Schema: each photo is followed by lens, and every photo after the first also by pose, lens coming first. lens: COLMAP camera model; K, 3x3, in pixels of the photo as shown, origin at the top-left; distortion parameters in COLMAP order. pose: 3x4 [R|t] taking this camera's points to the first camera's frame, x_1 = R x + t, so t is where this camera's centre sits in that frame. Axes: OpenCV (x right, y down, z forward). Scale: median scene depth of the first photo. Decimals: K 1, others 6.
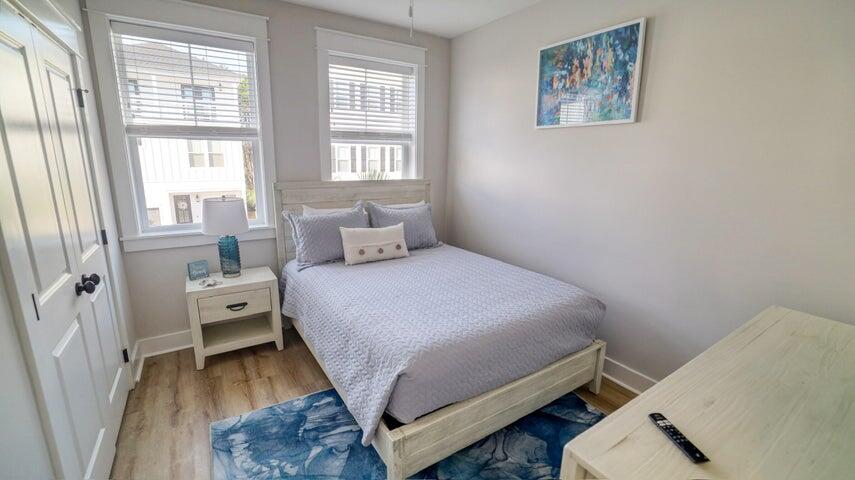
lens RADIAL K [[364.8, 0, 431.5], [0, 364.8, 239.5], [0, 0, 1]] dist [-0.050105, 0.016568]
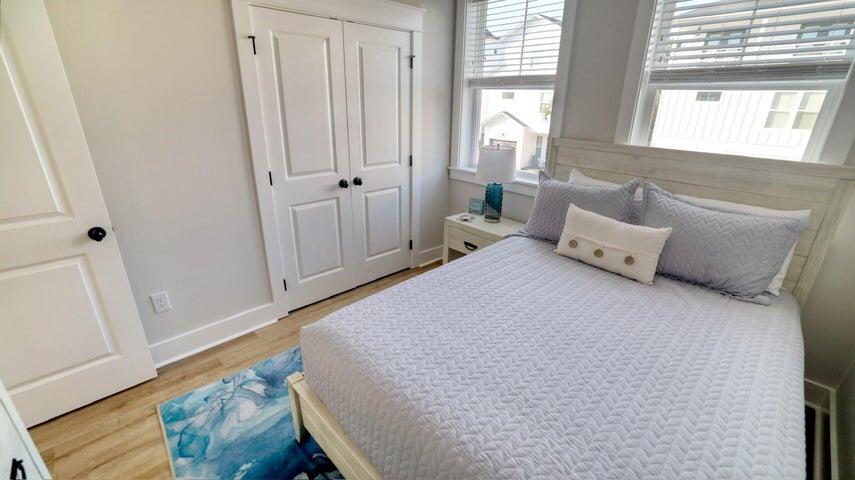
lens RADIAL K [[364.8, 0, 431.5], [0, 364.8, 239.5], [0, 0, 1]] dist [-0.050105, 0.016568]
pose [[0.189620, 0.338678, -0.921597, 0.425303], [-0.230157, 0.927806, 0.293604, -0.122282], [0.954501, 0.156439, 0.253880, 0.554356]]
